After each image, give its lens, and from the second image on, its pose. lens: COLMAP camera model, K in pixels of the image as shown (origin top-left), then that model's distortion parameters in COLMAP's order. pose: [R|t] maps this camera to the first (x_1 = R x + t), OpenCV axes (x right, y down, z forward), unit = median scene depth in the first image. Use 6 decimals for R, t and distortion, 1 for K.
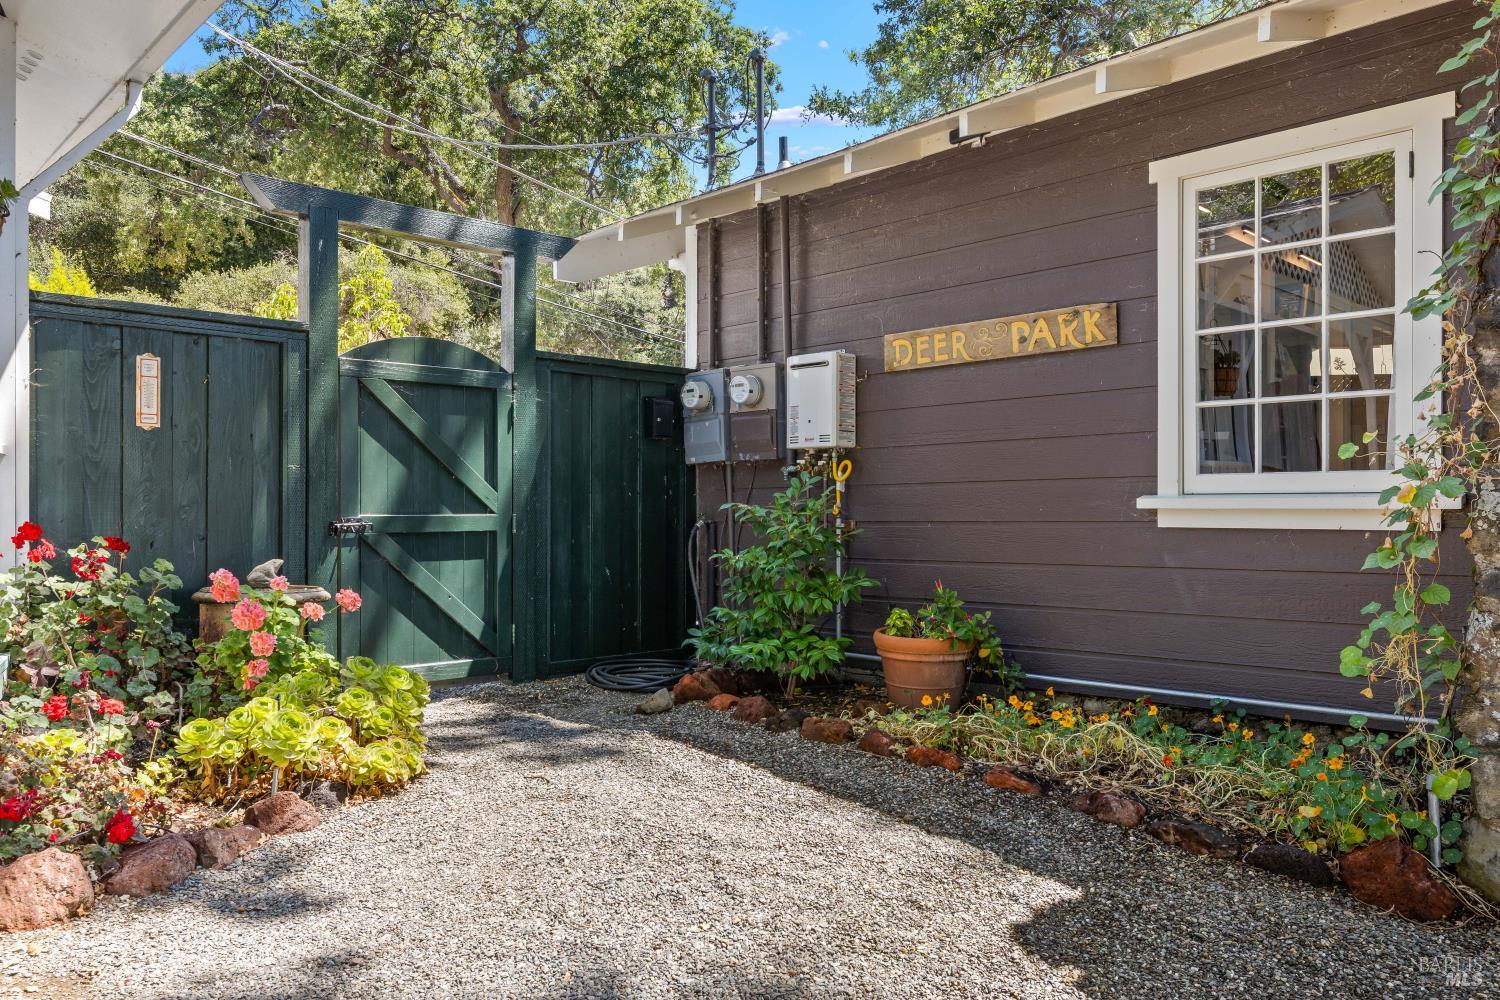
lens RADIAL K [[1113.4, 0, 756.6], [0, 1113.4, 495.8], [0, 0, 1]] dist [0.000121, 0.000847]
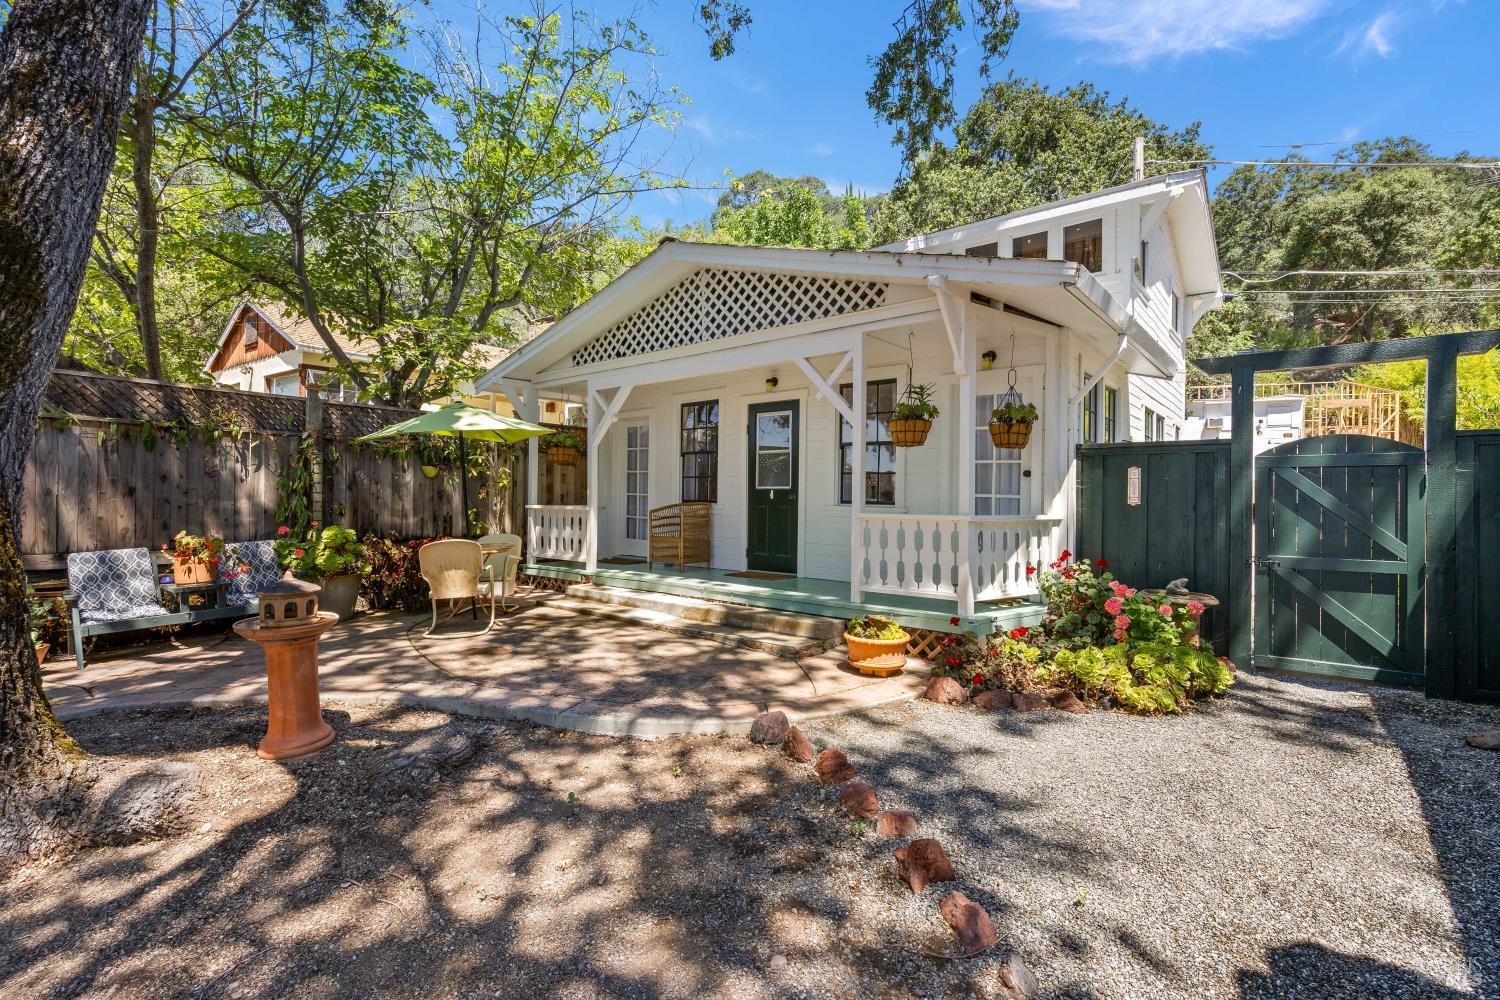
lens RADIAL K [[672.8, 0, 754.5], [0, 672.8, 495.9], [0, 0, 1]] dist [-0.000018, 0.000120]
pose [[0.144598, -0.006429, -0.989470, 0.533960], [-0.003014, 0.999971, -0.006937, -0.065793], [0.989486, 0.003986, 0.144574, 0.160621]]
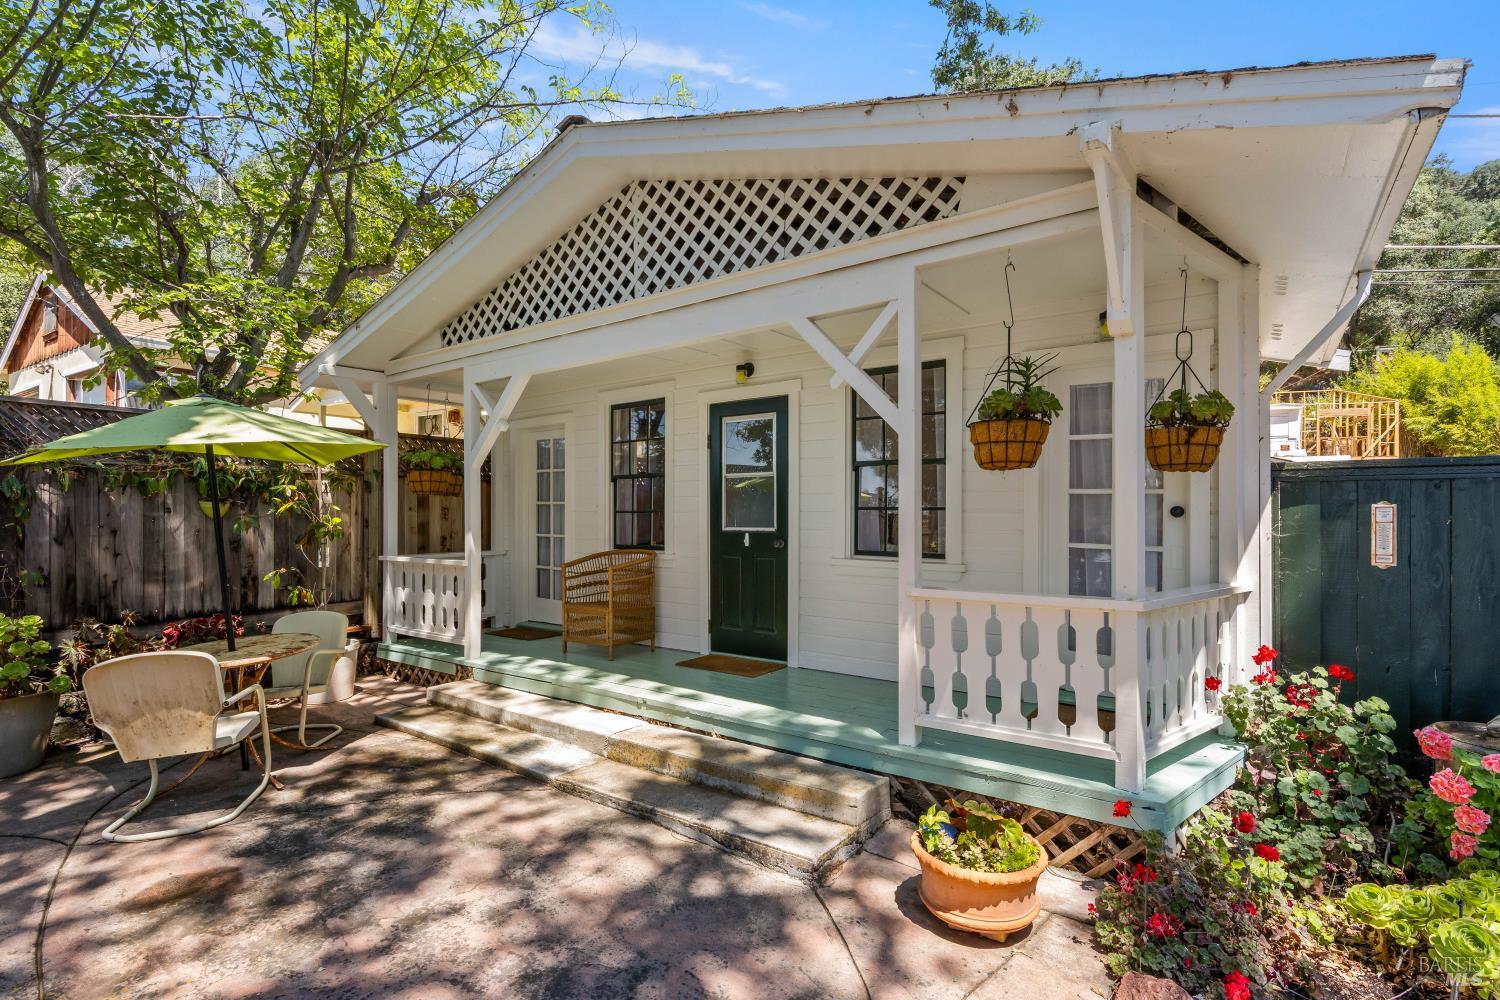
lens RADIAL K [[705.0, 0, 758.0], [0, 705.0, 515.3], [0, 0, 1]] dist [-0.003884, -0.000666]
pose [[0.210080, -0.006095, -0.977665, 0.024369], [0.009218, 0.999948, -0.004253, -0.116405], [0.977641, -0.008119, 0.210125, 0.219292]]
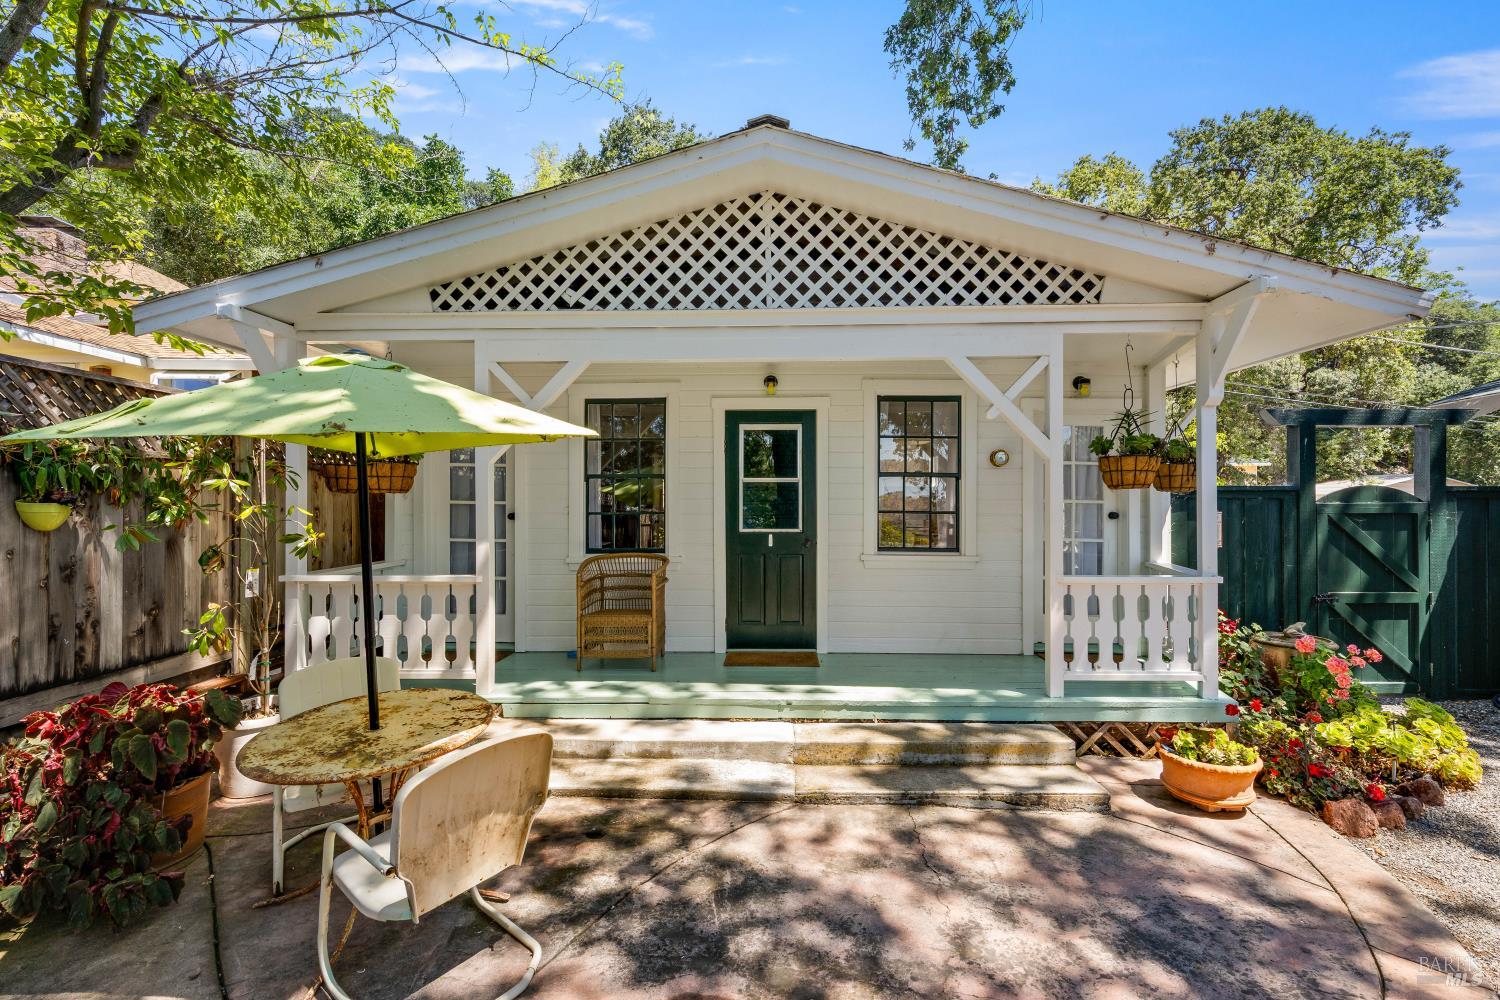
lens RADIAL K [[640.0, 0, 759.0], [0, 640.0, 504.0], [0, 0, 1]] dist [-0.000750, 0.000566]
pose [[0.718415, -0.006454, -0.695584, -0.340864], [0.008036, 0.999967, -0.000979, -0.144737], [0.695568, -0.004887, 0.718444, -0.380968]]
